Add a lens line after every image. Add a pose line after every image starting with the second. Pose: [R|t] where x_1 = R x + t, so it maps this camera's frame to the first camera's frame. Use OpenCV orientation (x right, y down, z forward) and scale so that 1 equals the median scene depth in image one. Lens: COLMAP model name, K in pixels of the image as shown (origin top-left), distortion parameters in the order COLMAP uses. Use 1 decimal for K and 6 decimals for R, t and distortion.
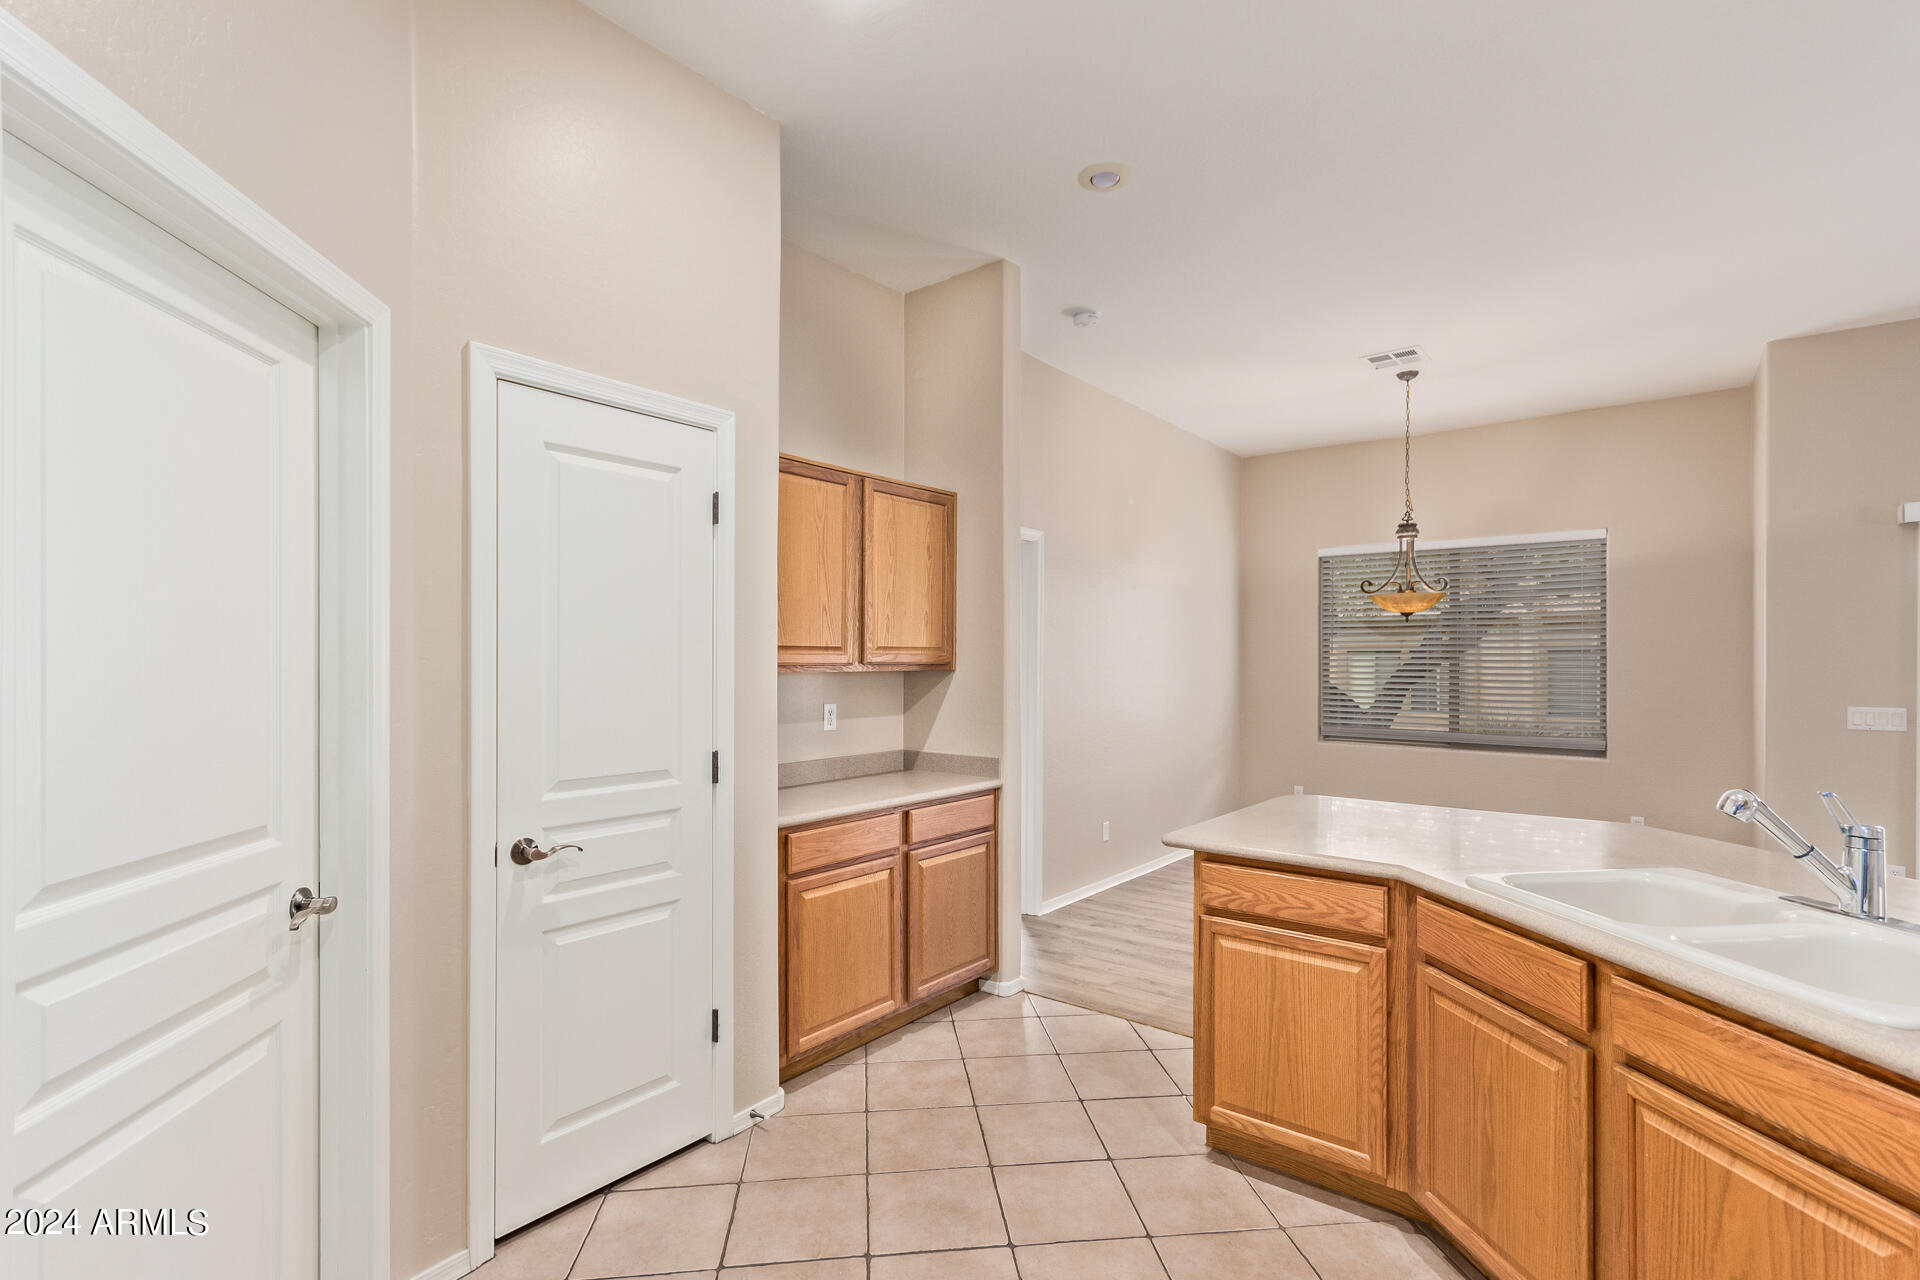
lens RADIAL K [[885.9, 0, 962.5], [0, 885.9, 660.9], [0, 0, 1]] dist [-0.000515, 0.000354]
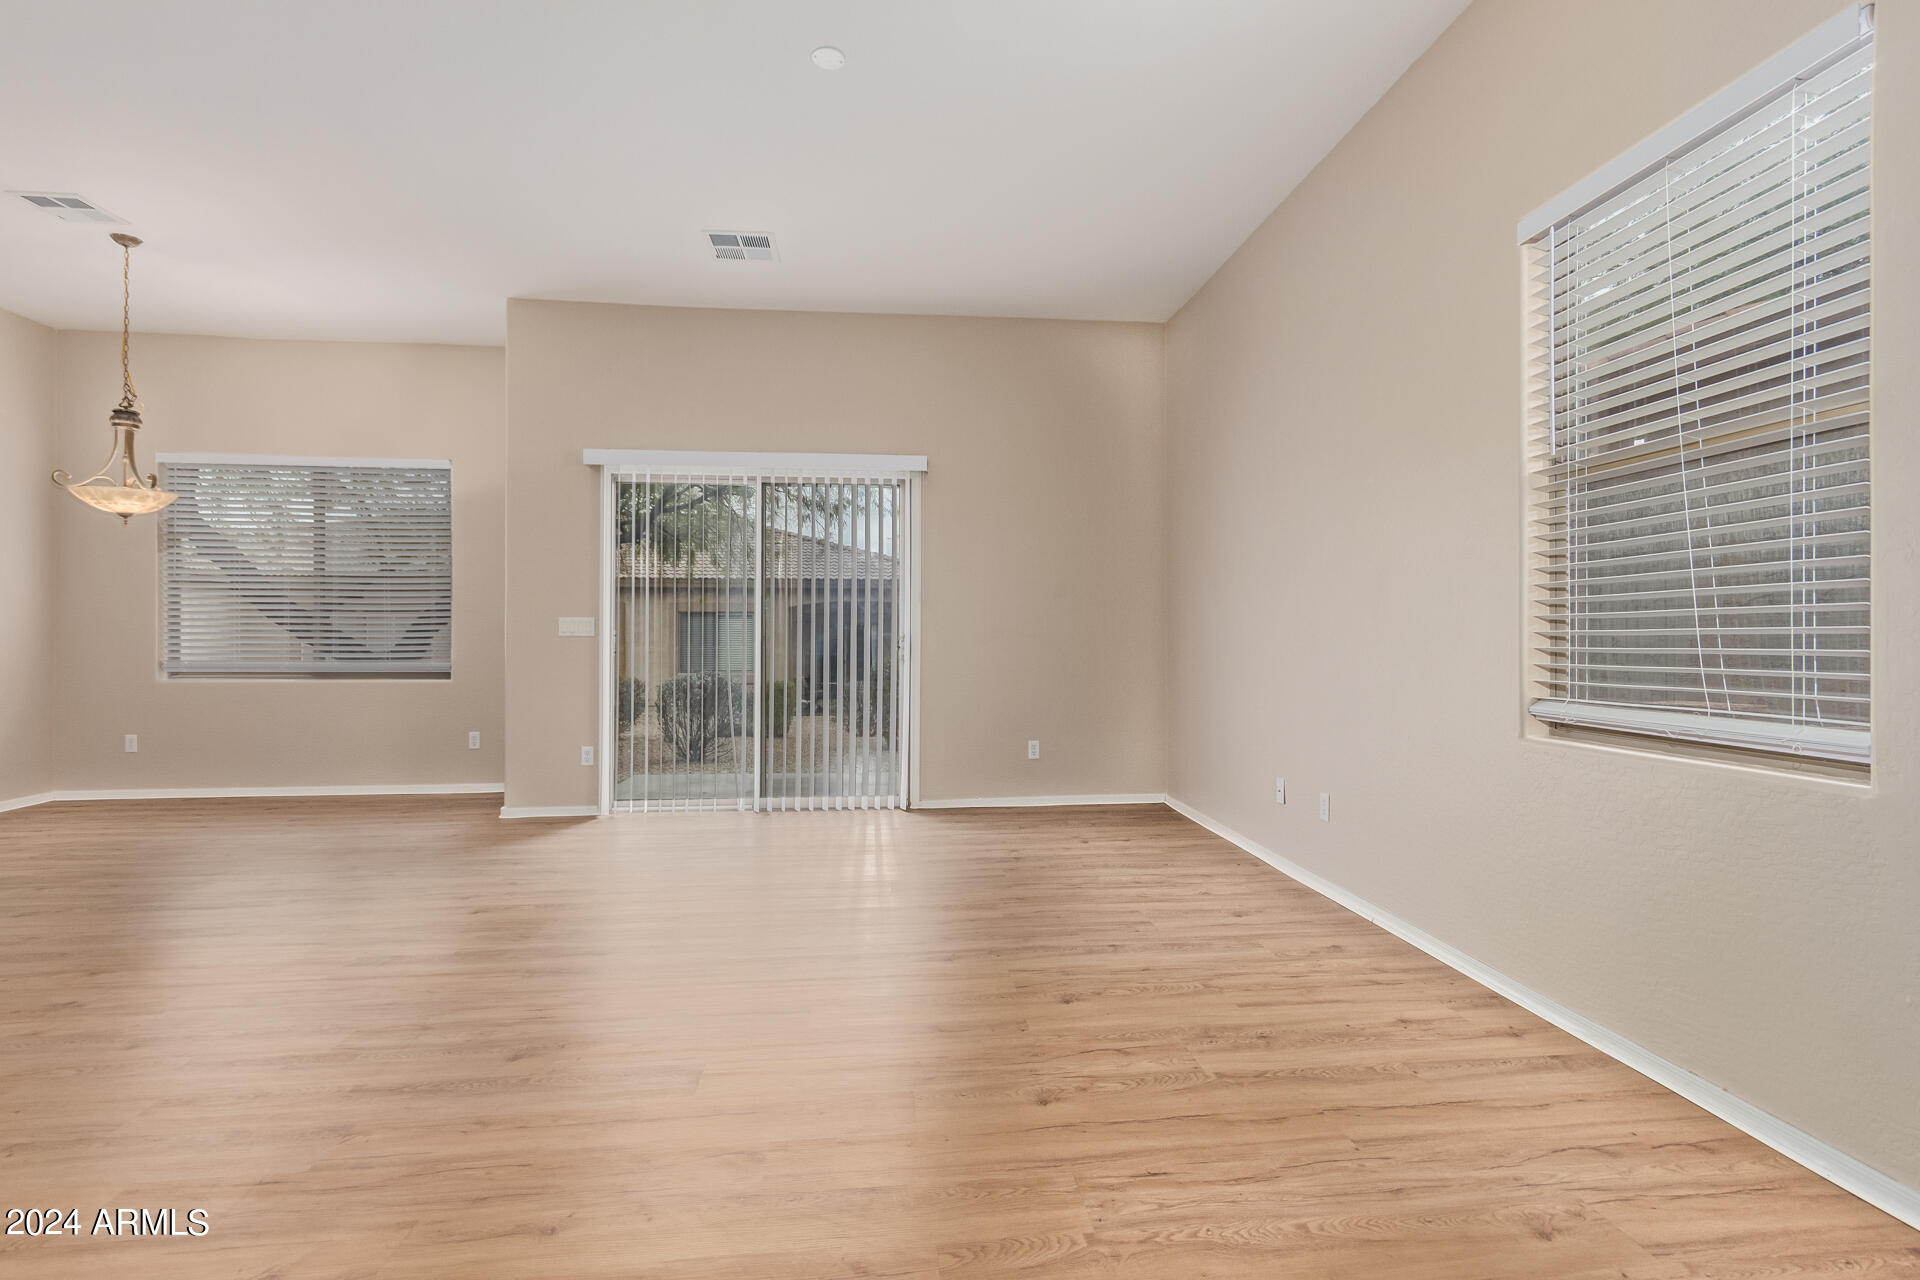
lens RADIAL K [[894.4, 0, 961.1], [0, 894.4, 635.1], [0, 0, 1]] dist [0.005489, 0.000154]
pose [[0.709151, 0.000385, 0.705056, 0.644641], [-0.000384, 1.000000, -0.000160, 0.091588], [-0.705056, -0.000157, 0.709151, -0.289332]]
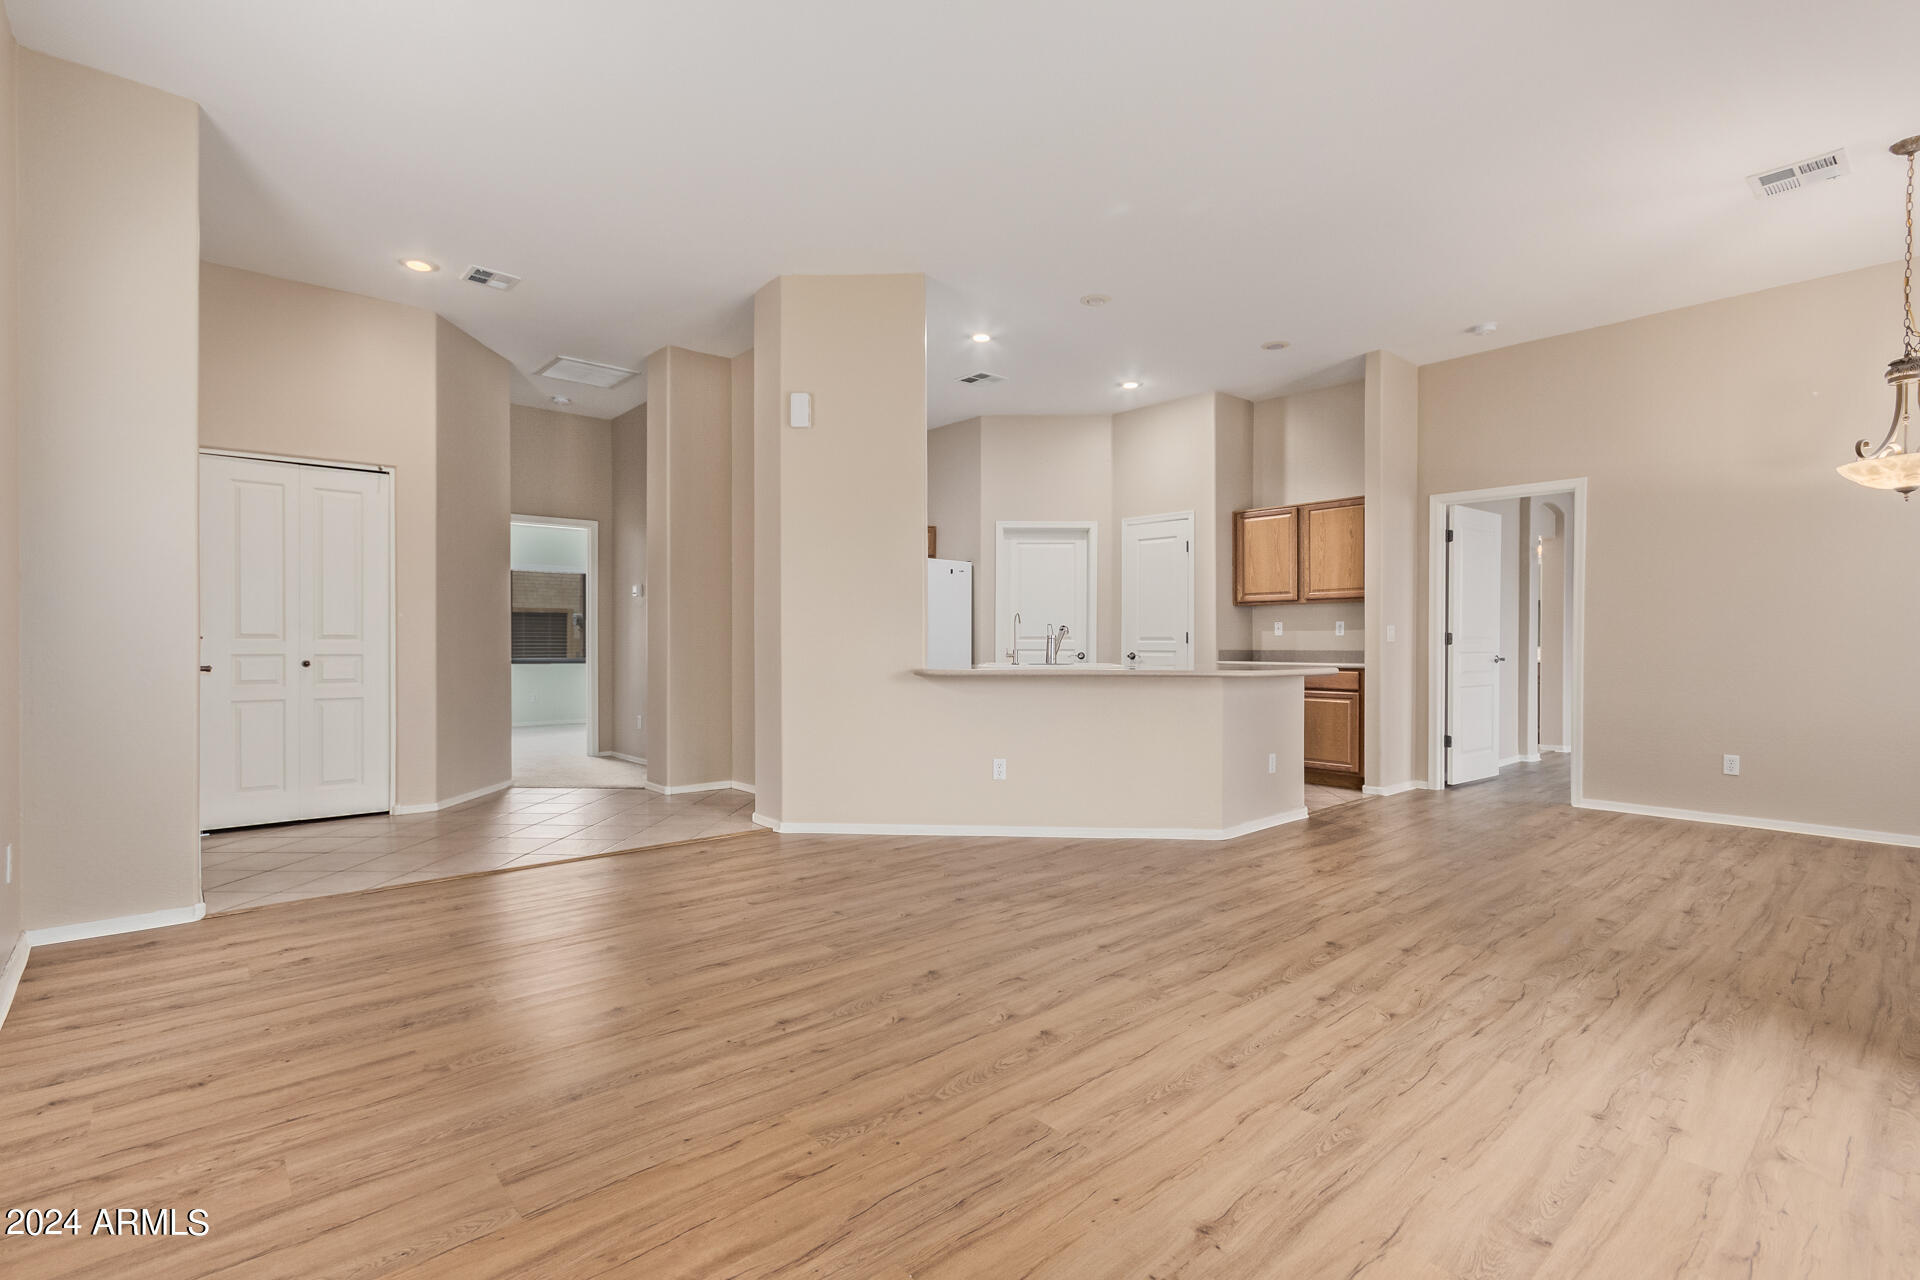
lens RADIAL K [[888.8, 0, 966.2], [0, 888.8, 636.2], [0, 0, 1]] dist [0.000835, 0.001451]
pose [[-0.162415, -0.009302, -0.986679, 1.847168], [-0.000042, 0.999956, -0.009421, 0.098781], [0.986723, -0.001488, -0.162408, 0.536348]]
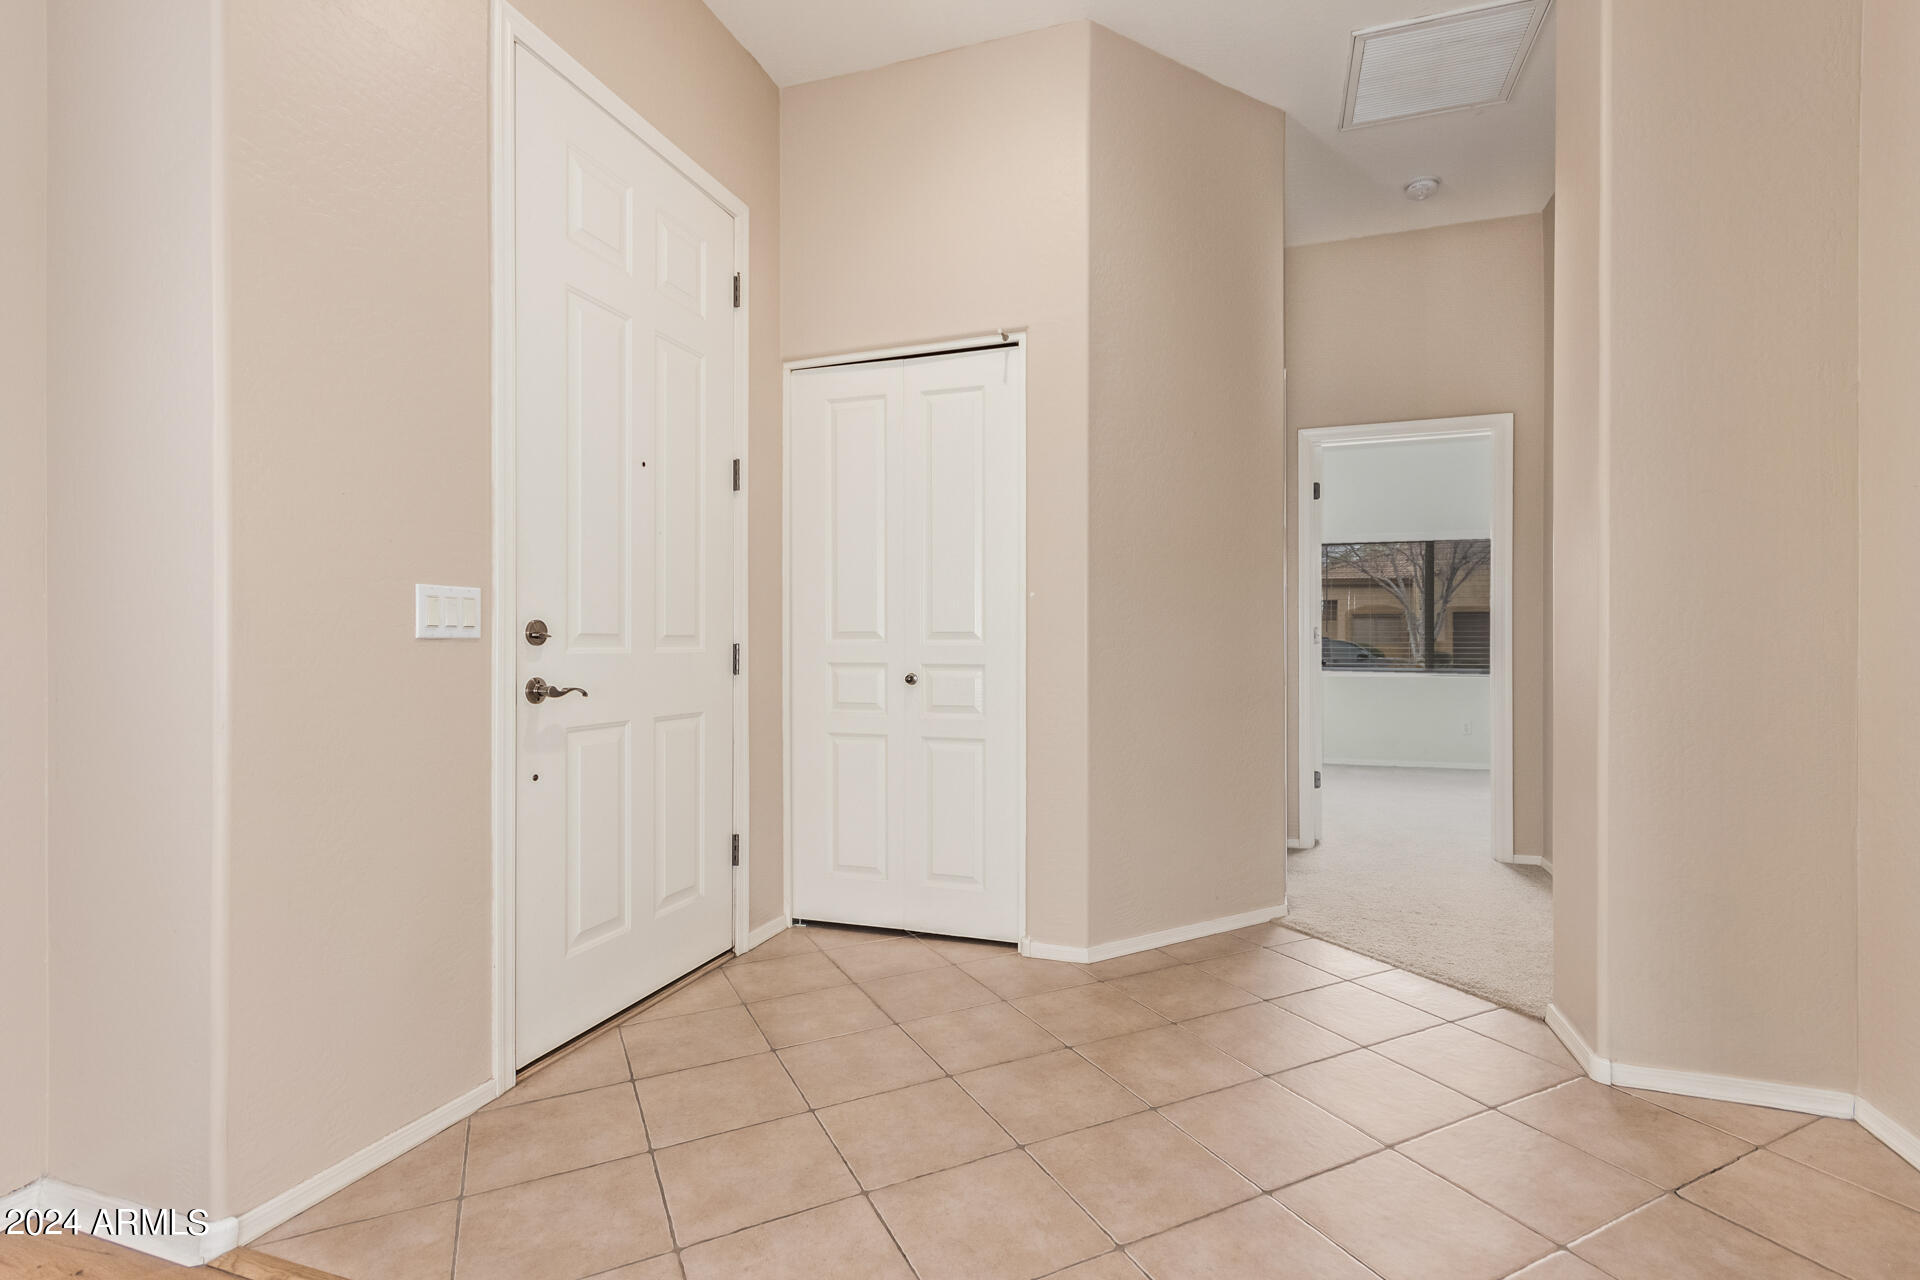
lens RADIAL K [[894.6, 0, 971.8], [0, 894.6, 649.9], [0, 0, 1]] dist [0.002378, 0.000638]
pose [[-0.936796, 0.004616, -0.349847, 0.890306], [0.004411, 0.999989, 0.001385, 0.100515], [0.349850, -0.000246, -0.936806, 0.123614]]
